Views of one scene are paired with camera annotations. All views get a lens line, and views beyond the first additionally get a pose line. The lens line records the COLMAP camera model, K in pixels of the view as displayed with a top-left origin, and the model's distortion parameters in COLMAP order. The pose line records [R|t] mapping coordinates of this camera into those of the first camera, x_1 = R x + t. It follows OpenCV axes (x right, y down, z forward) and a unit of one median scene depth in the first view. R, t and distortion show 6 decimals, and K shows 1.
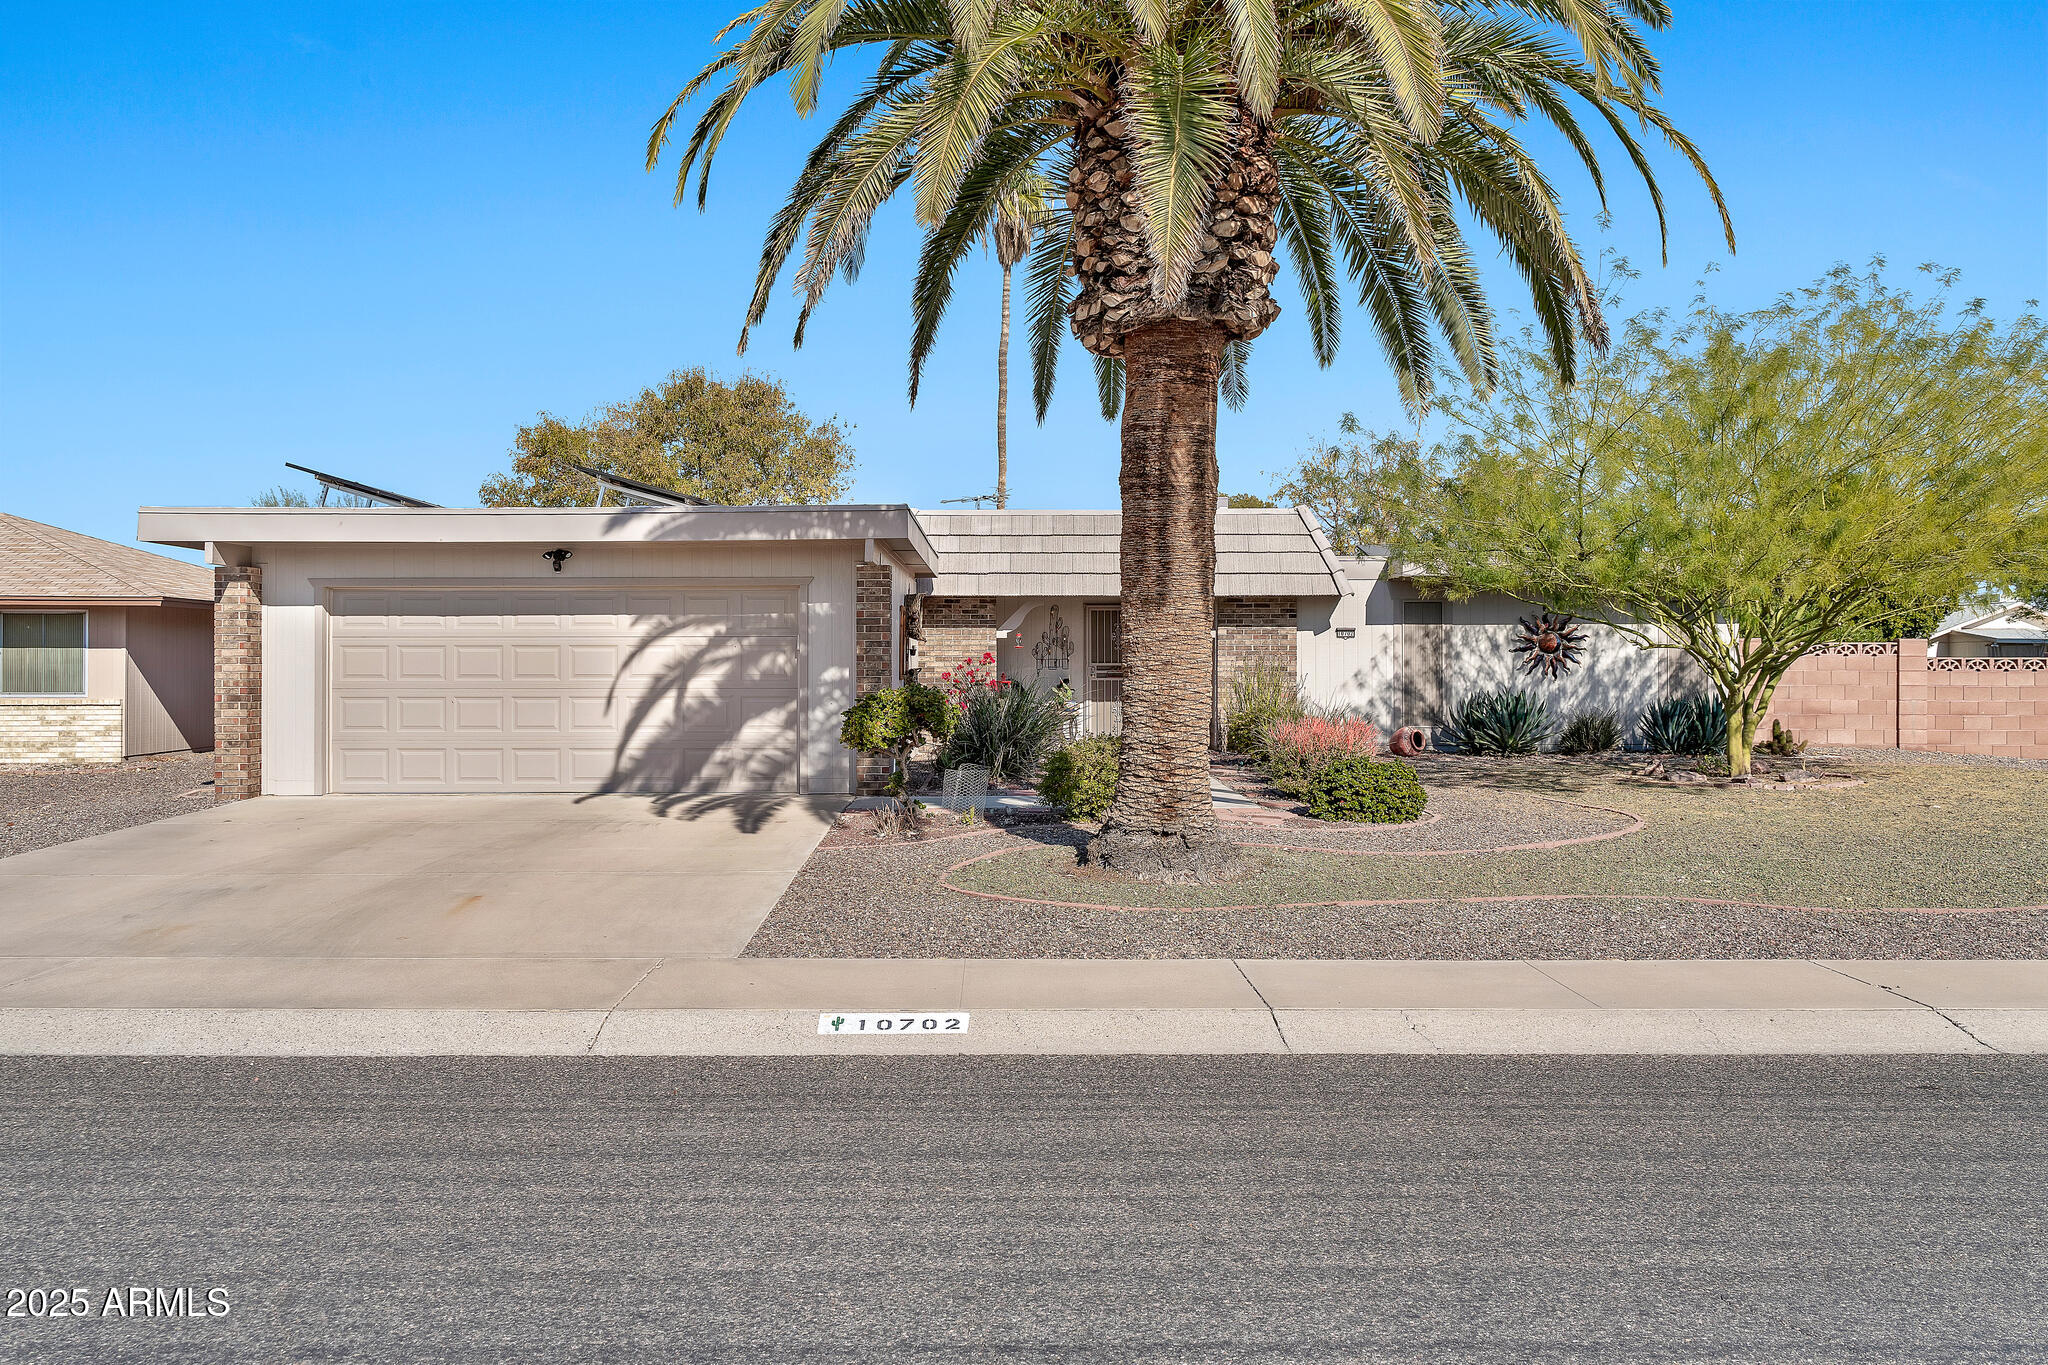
lens RADIAL K [[1687.2, 0, 1017.6], [0, 1687.2, 688.2], [0, 0, 1]] dist [0.005089, 0.000815]
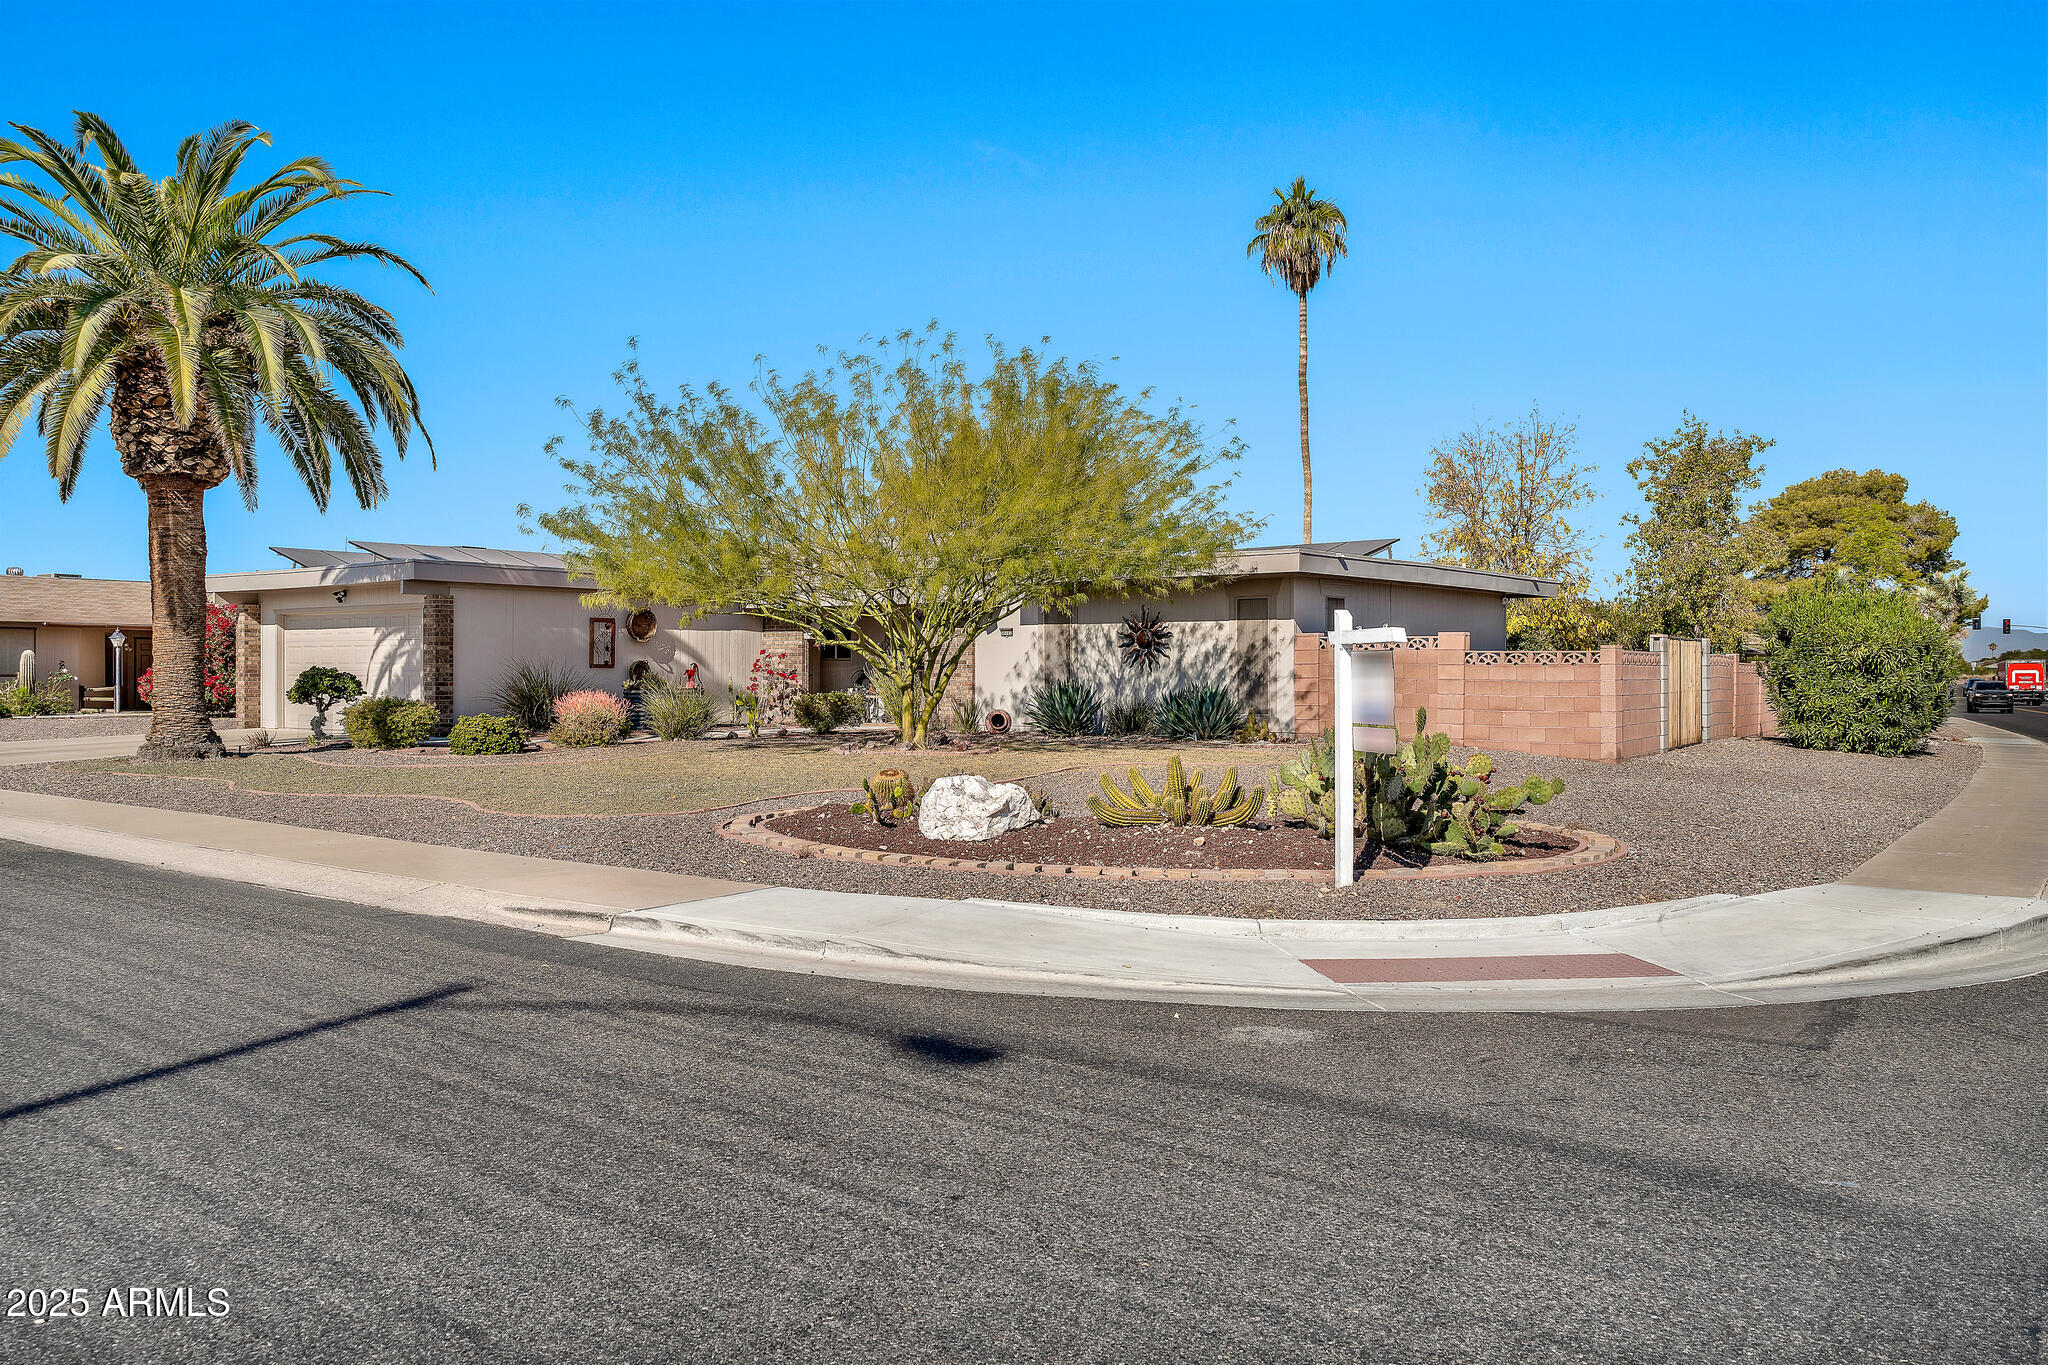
lens RADIAL K [[1687.2, 0, 1025.0], [0, 1687.2, 679.4], [0, 0, 1]] dist [0.005089, 0.000815]
pose [[0.751656, 0.009332, -0.659489, 0.995800], [-0.011958, 0.999928, 0.000521, 0.000489], [0.659447, 0.007494, 0.751714, 0.102147]]
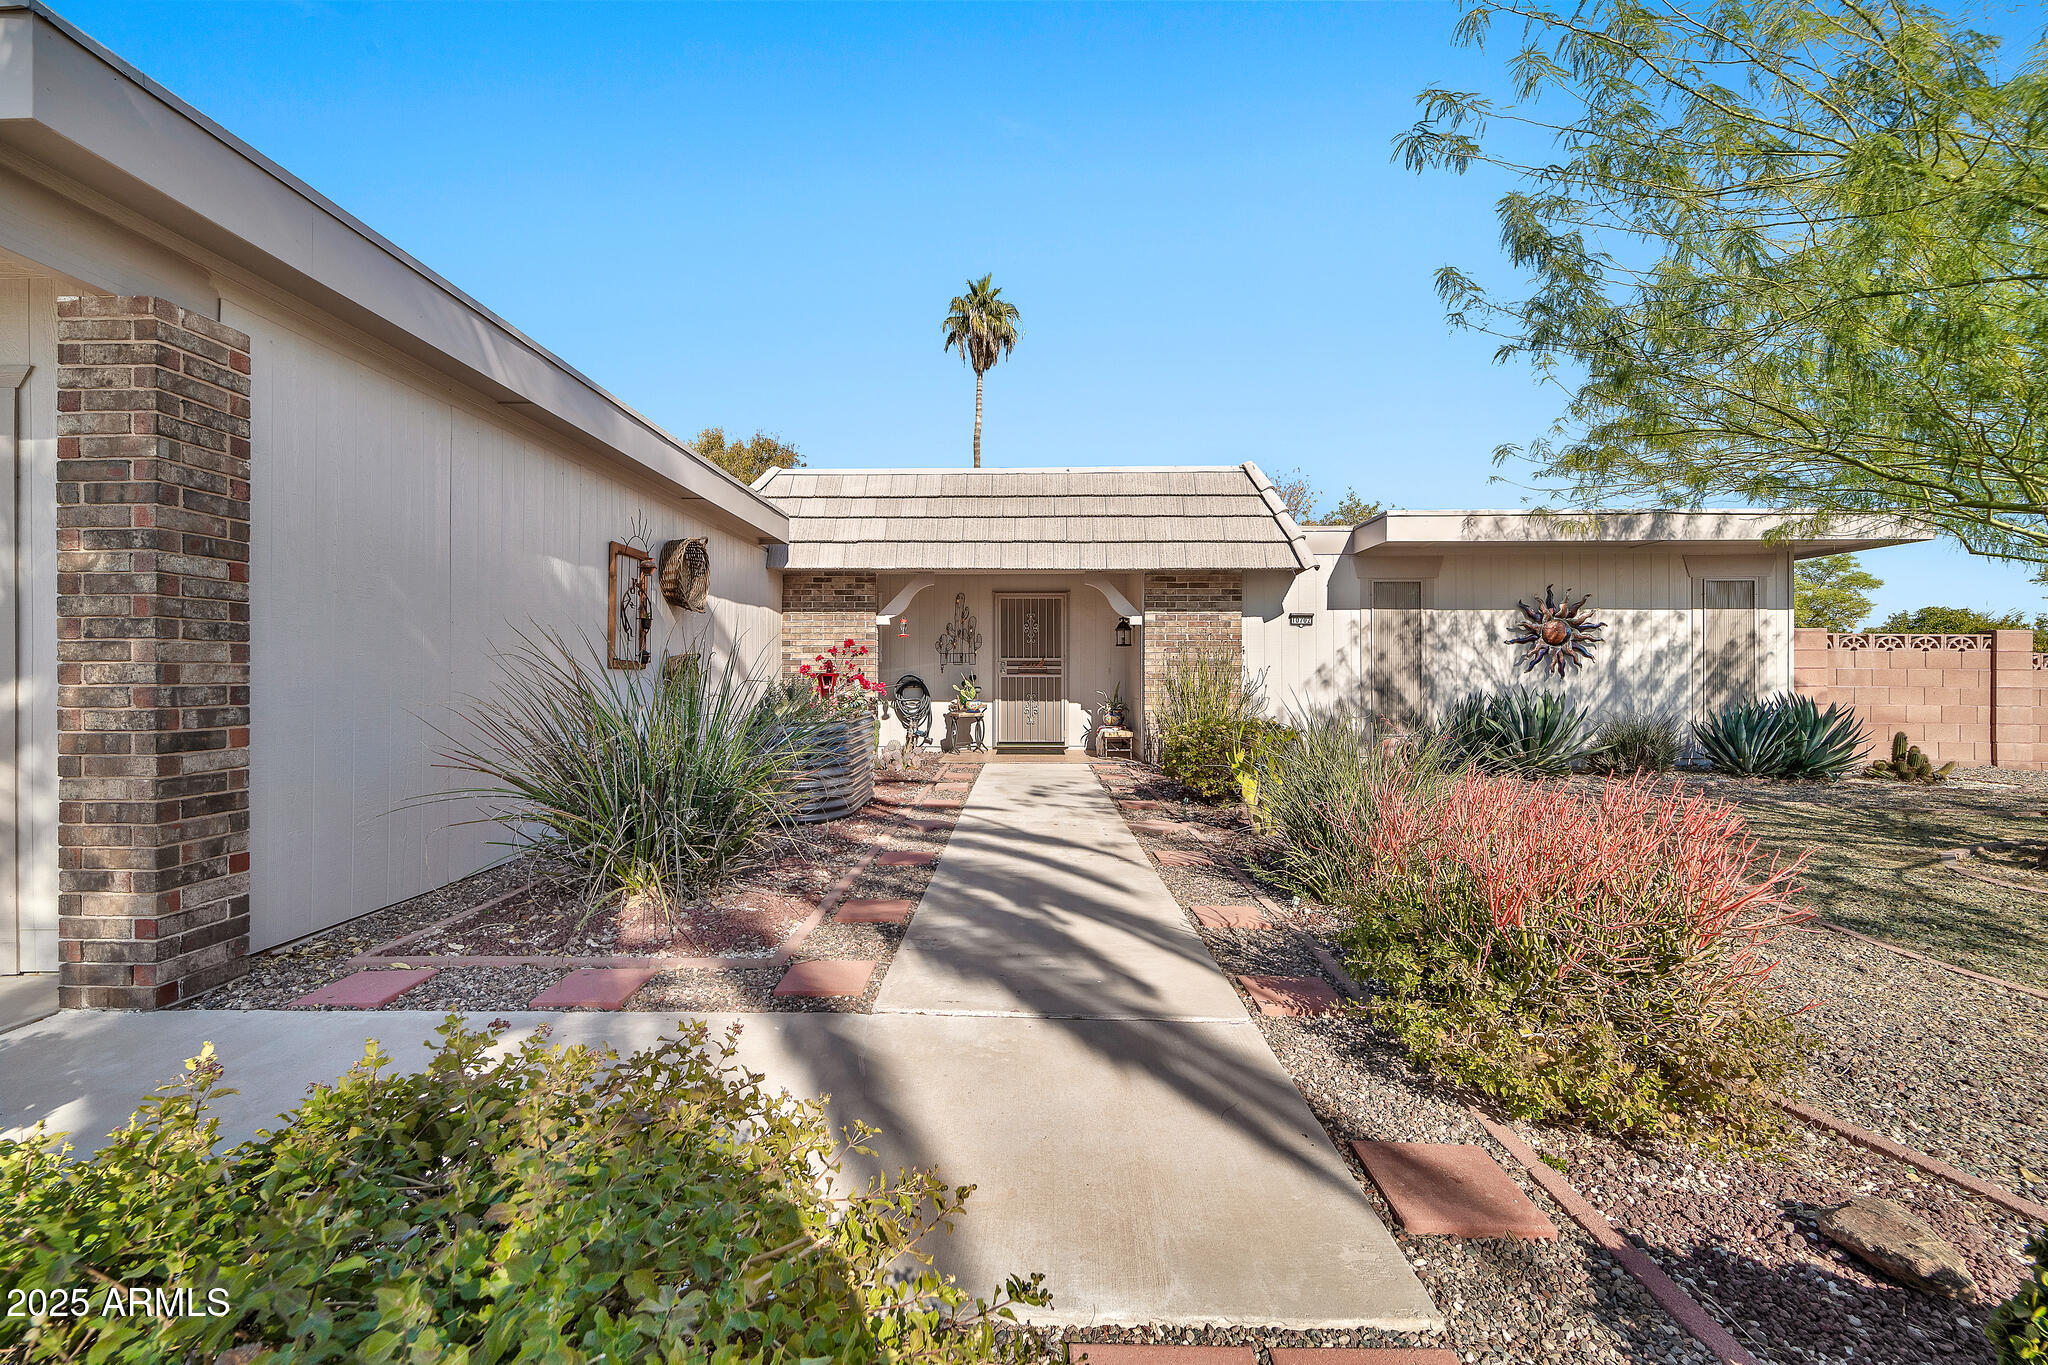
lens RADIAL K [[830.9, 0, 986.0], [0, 830.9, 672.2], [0, 0, 1]] dist [-0.022876, -0.000197]
pose [[0.998297, 0.005313, -0.058088, 0.065555], [-0.006475, 0.999782, -0.019836, 0.001774], [0.057970, 0.020178, 0.998114, 0.596033]]
